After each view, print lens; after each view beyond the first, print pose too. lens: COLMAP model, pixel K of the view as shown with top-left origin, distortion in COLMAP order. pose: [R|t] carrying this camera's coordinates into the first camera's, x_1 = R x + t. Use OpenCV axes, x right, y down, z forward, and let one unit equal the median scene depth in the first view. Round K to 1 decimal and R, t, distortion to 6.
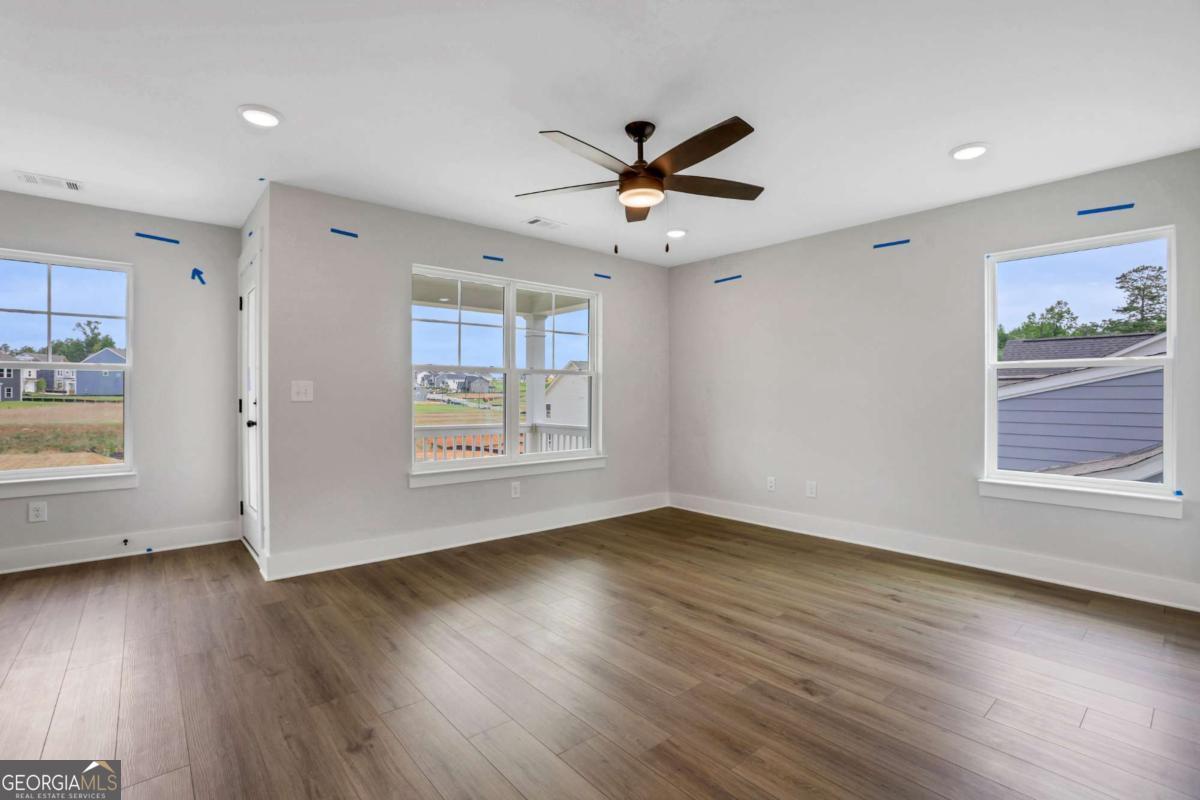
lens RADIAL K [[572.9, 0, 603.7], [0, 572.9, 392.3], [0, 0, 1]] dist [-0.049520, 0.017579]
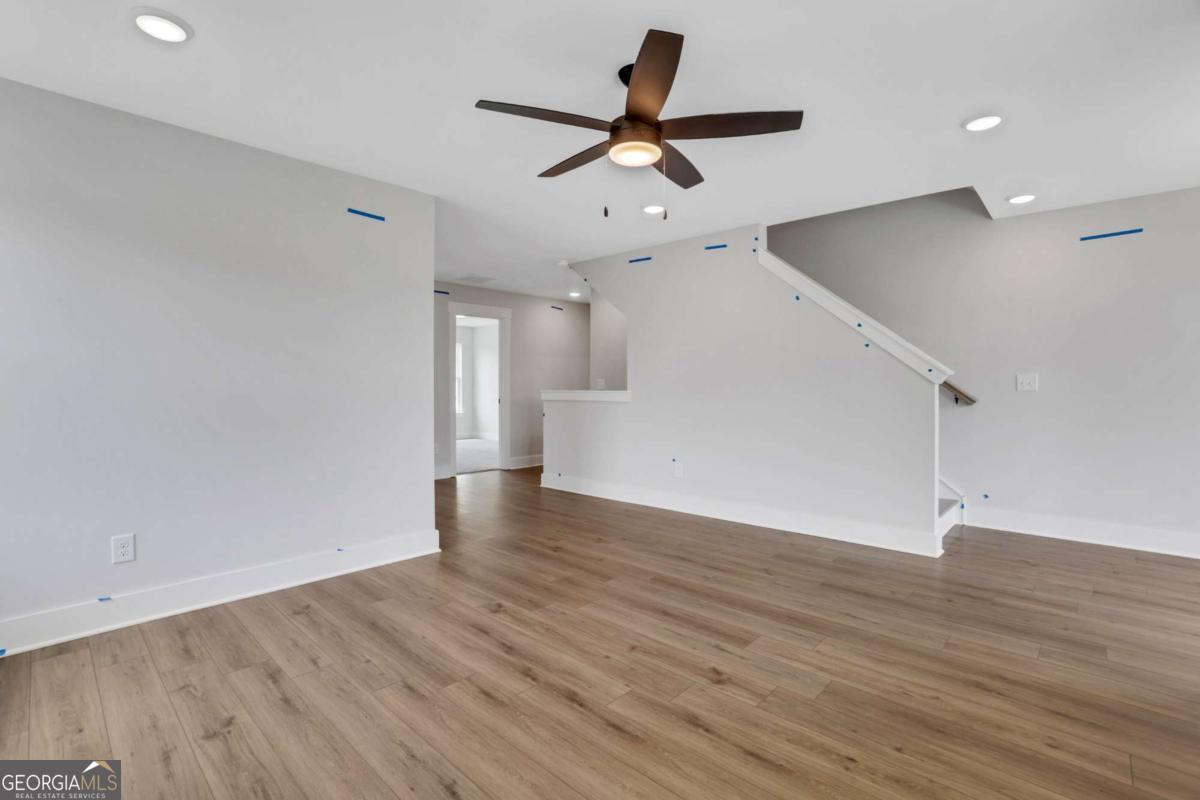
lens RADIAL K [[572.9, 0, 603.7], [0, 572.9, 392.3], [0, 0, 1]] dist [-0.049520, 0.017579]
pose [[-0.994204, 0.000768, -0.107507, 0.203509], [0.000195, 0.999986, 0.005341, 0.009768], [0.107509, 0.005289, -0.994190, 1.838489]]
